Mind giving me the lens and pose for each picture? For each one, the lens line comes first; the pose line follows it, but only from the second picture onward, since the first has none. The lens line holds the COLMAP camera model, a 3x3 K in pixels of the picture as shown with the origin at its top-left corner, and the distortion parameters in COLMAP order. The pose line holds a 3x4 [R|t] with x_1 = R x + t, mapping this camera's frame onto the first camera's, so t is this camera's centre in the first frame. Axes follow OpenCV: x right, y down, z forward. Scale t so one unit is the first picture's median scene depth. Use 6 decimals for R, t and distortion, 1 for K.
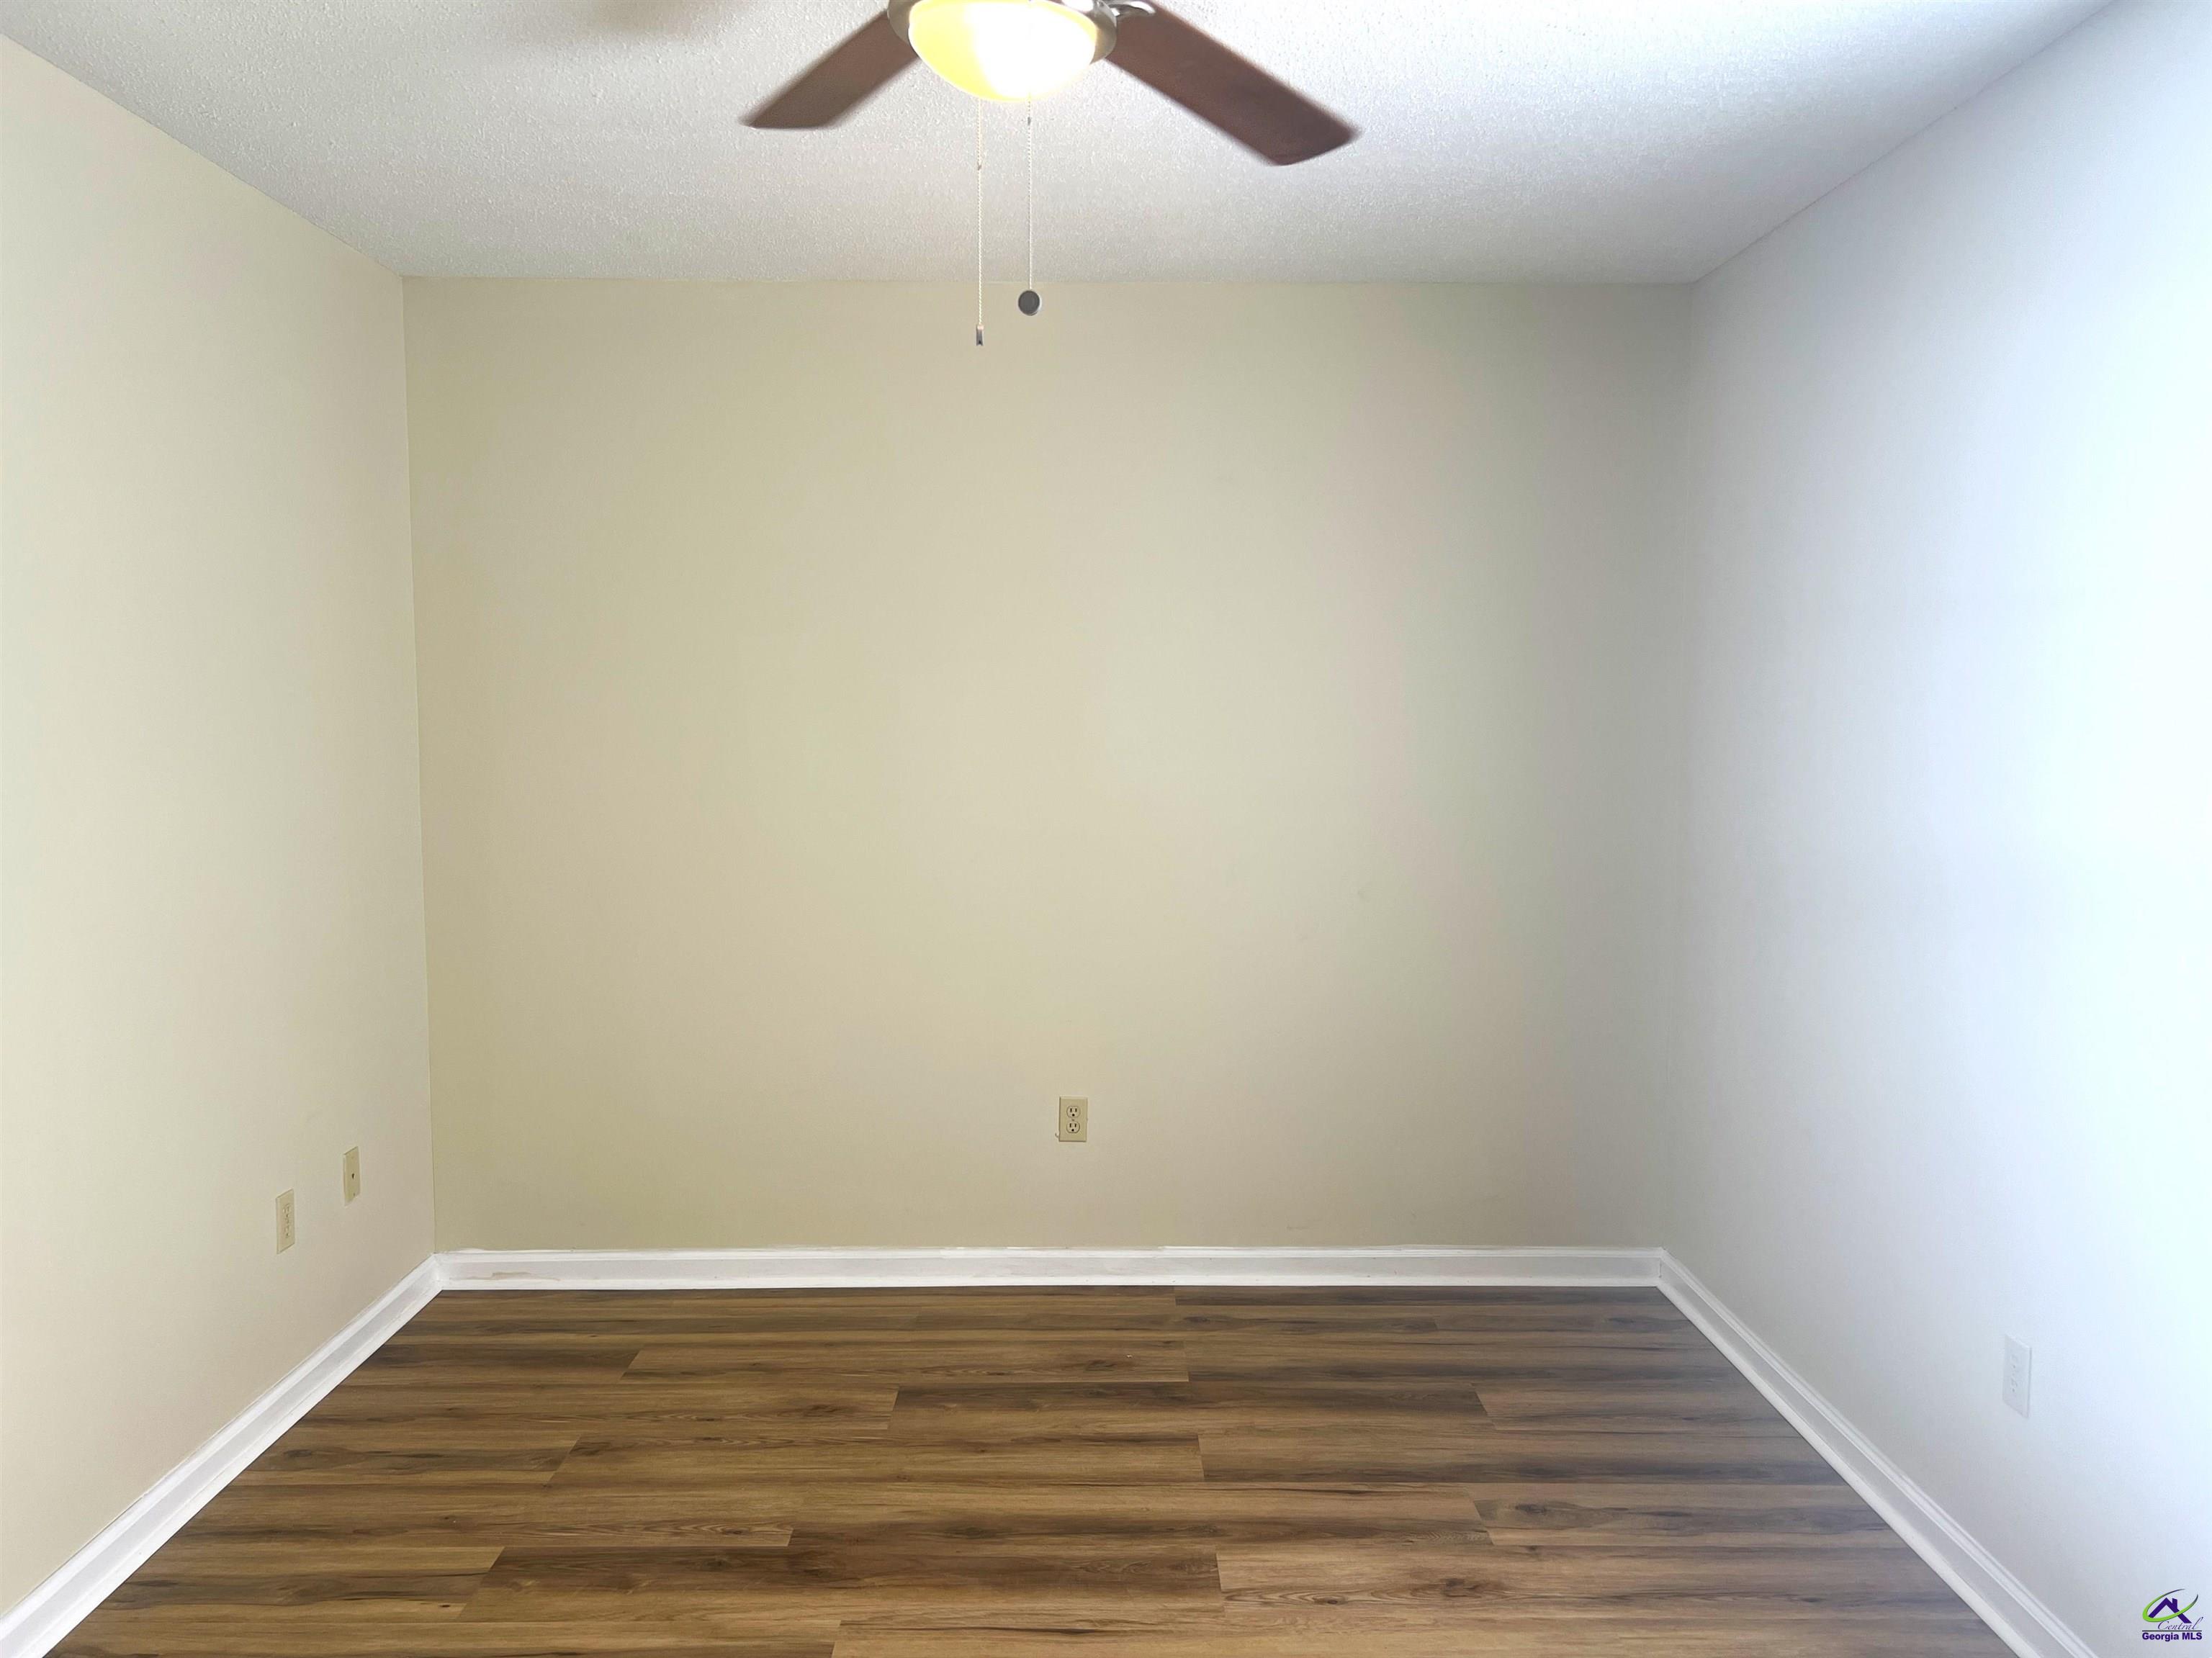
lens RADIAL K [[1693.5, 0, 1106.0], [0, 1693.5, 829.5], [0, 0, 1]] dist [0.067639, -0.065170]
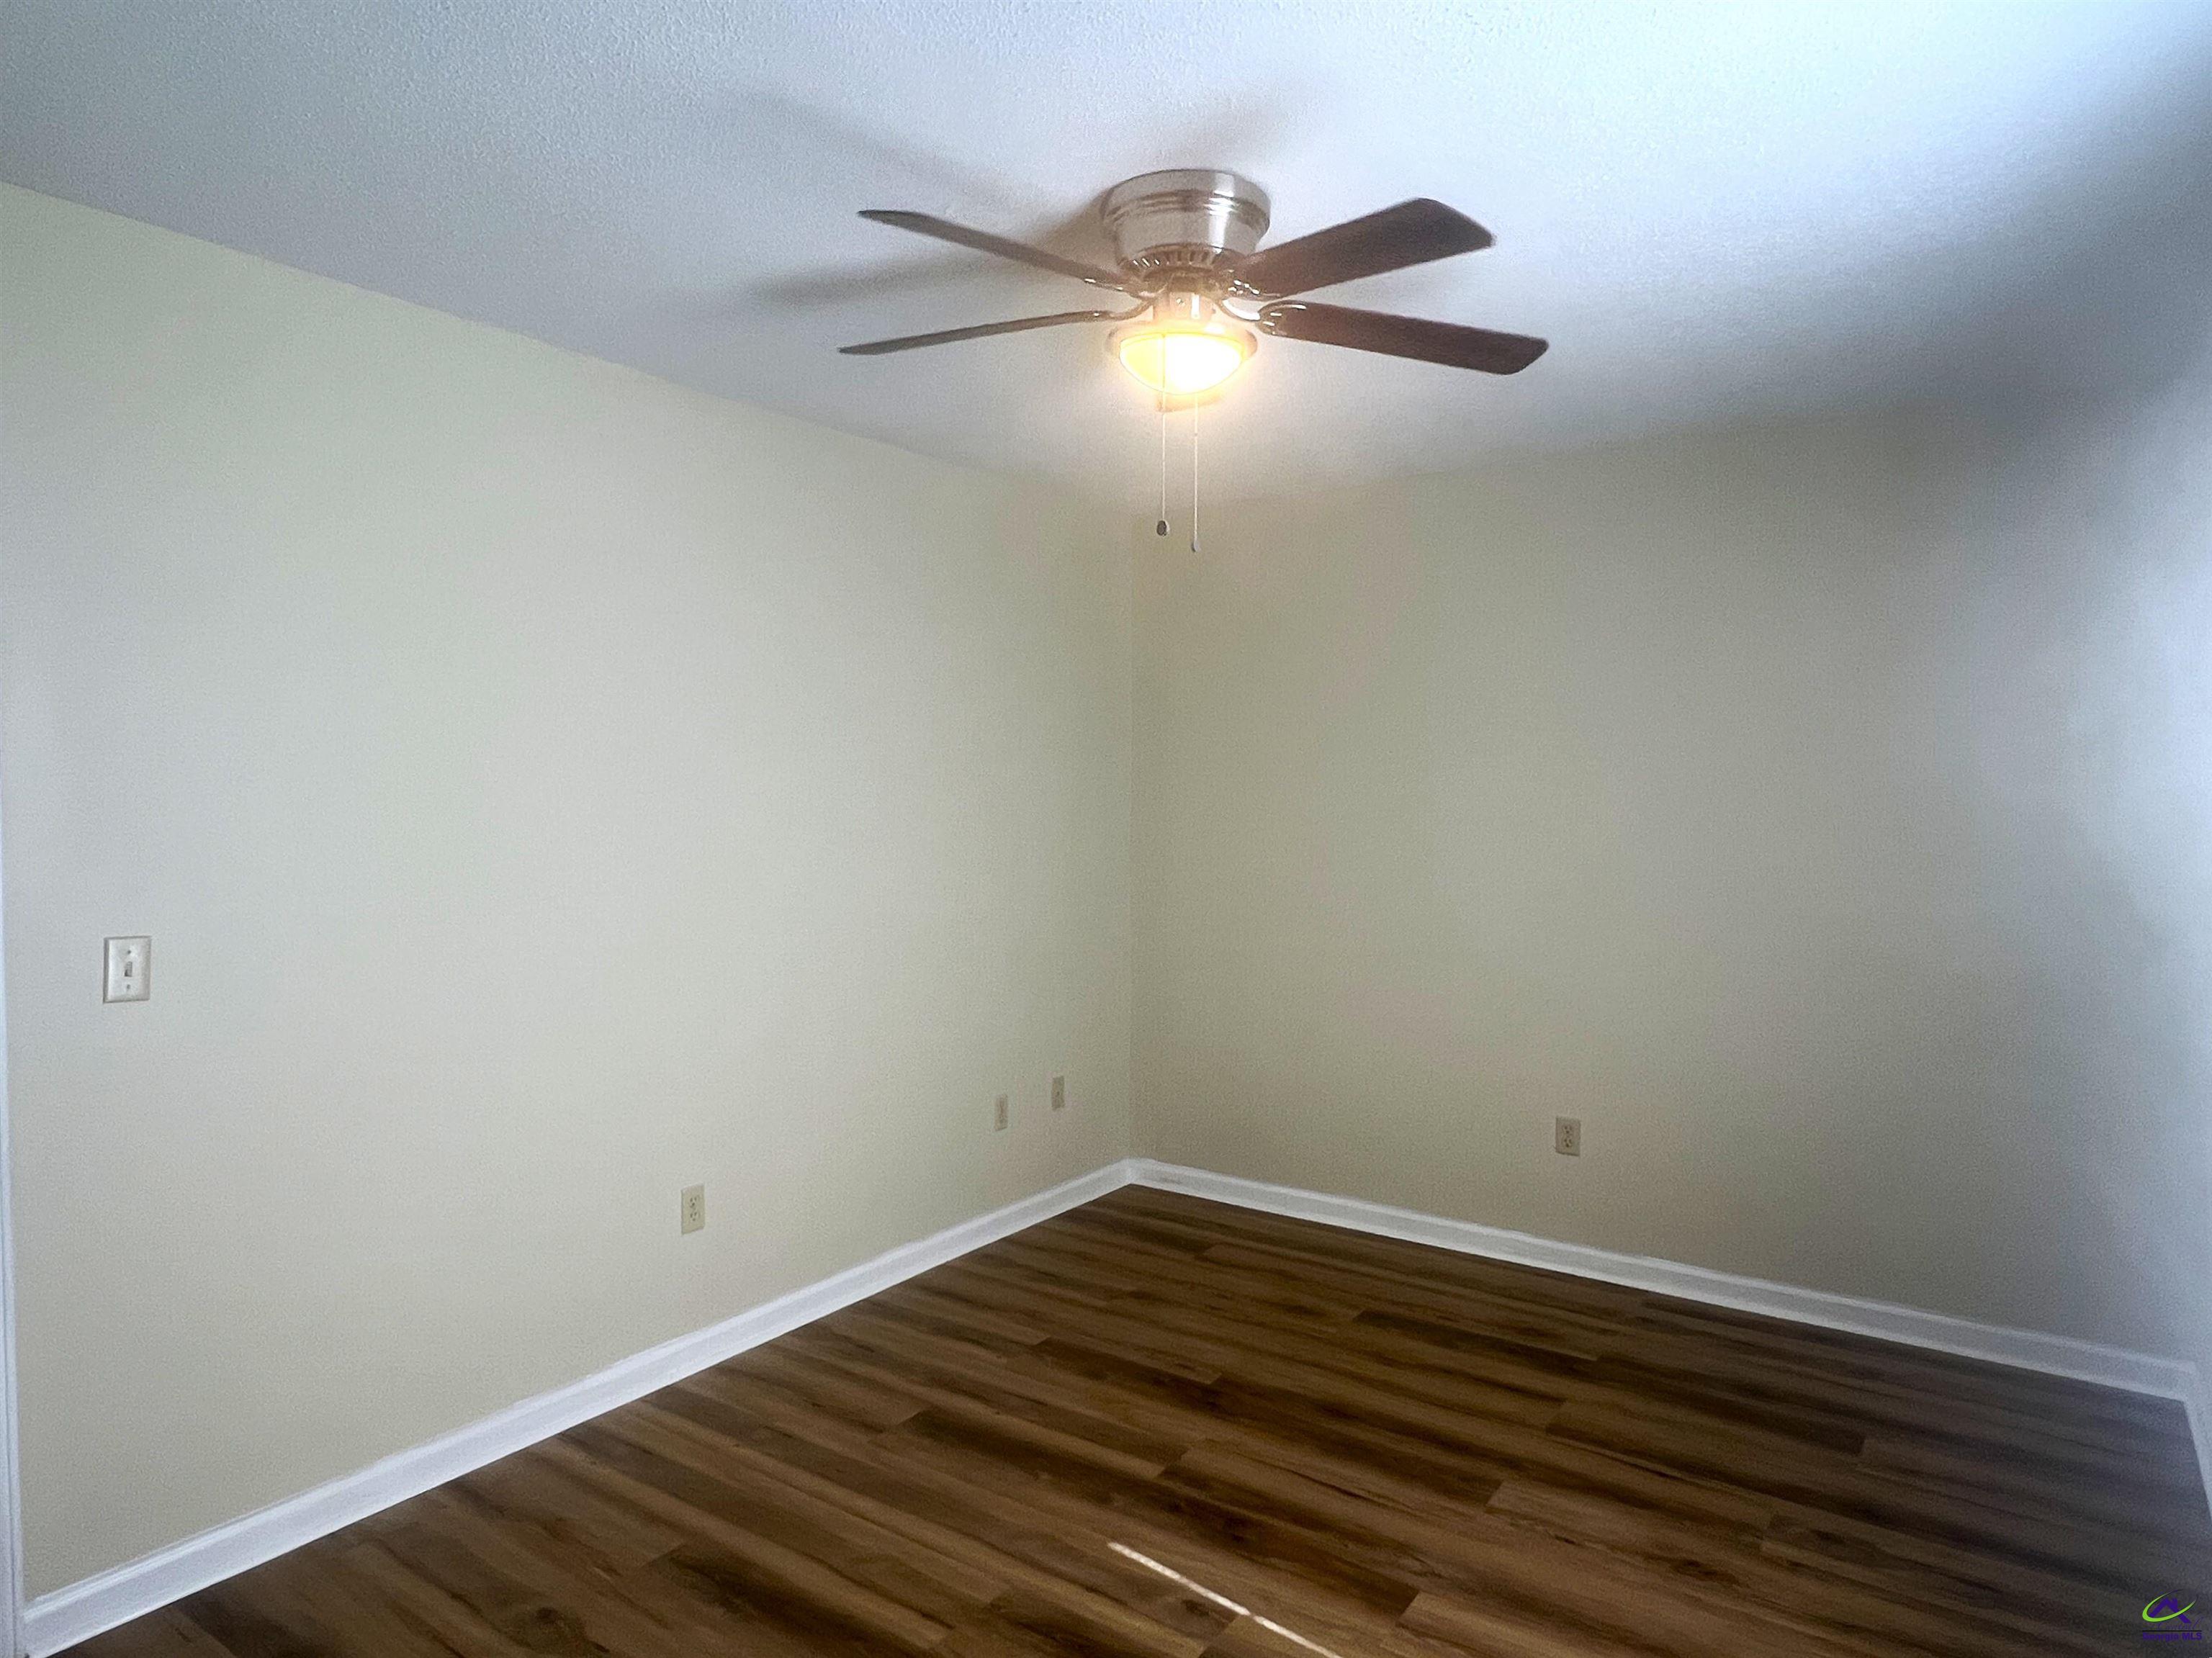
lens RADIAL K [[1333.1, 0, 1103.2], [0, 1333.1, 819.0], [0, 0, 1]] dist [0.016623, -0.001796]
pose [[0.813774, 0.011804, -0.581062, 0.336745], [-0.046319, 0.997931, -0.044597, 0.002076], [0.579333, 0.063206, 0.812636, 0.012219]]
